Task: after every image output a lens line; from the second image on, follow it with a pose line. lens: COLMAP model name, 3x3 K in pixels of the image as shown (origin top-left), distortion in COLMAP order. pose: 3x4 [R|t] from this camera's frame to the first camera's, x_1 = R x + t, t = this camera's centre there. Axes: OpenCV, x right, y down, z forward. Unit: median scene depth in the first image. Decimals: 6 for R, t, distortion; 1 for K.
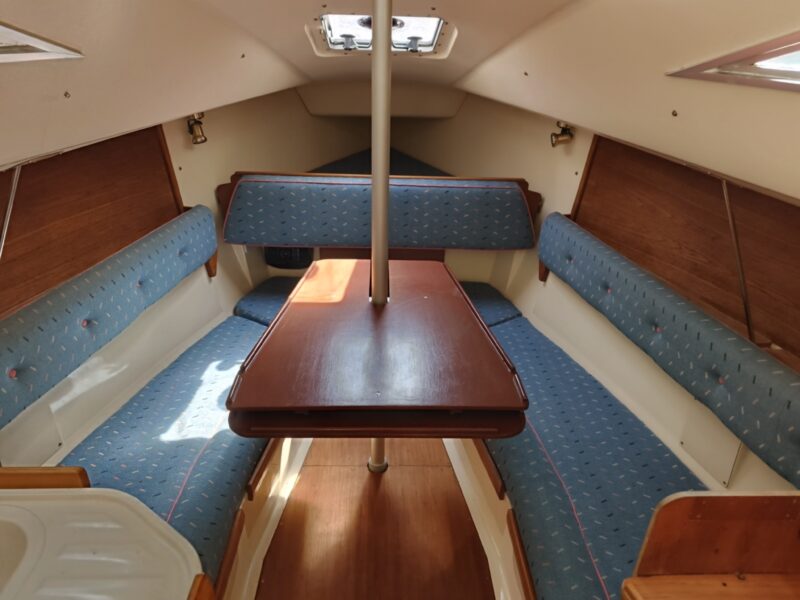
lens RADIAL K [[533.8, 0, 400.0], [0, 533.8, 300.0], [0, 0, 1]] dist [0.036485, -0.000177]
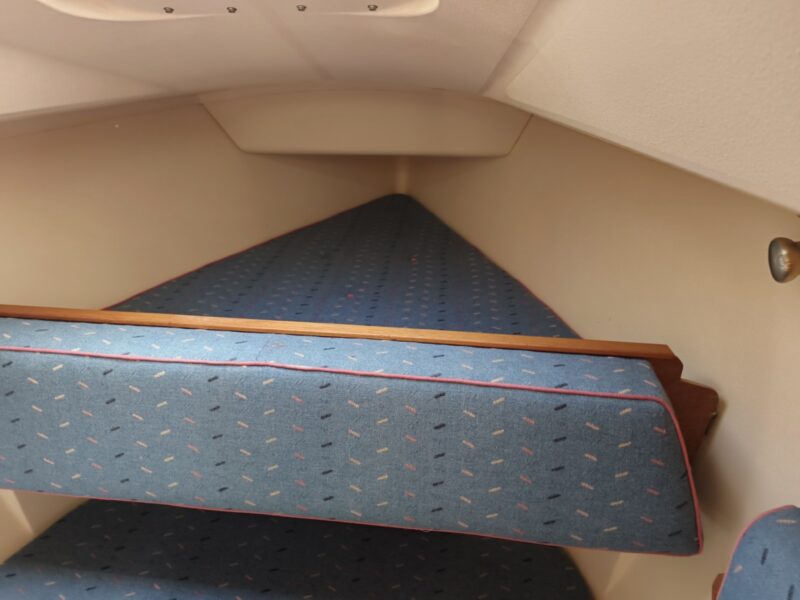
lens RADIAL K [[559.5, 0, 400.0], [0, 559.5, 300.0], [0, 0, 1]] dist [-0.011332, 0.001952]
pose [[0.989768, 0.033875, -0.138608, 0.086533], [-0.040230, 0.998251, -0.043311, -0.194270], [0.136899, 0.048444, 0.989400, 0.501123]]
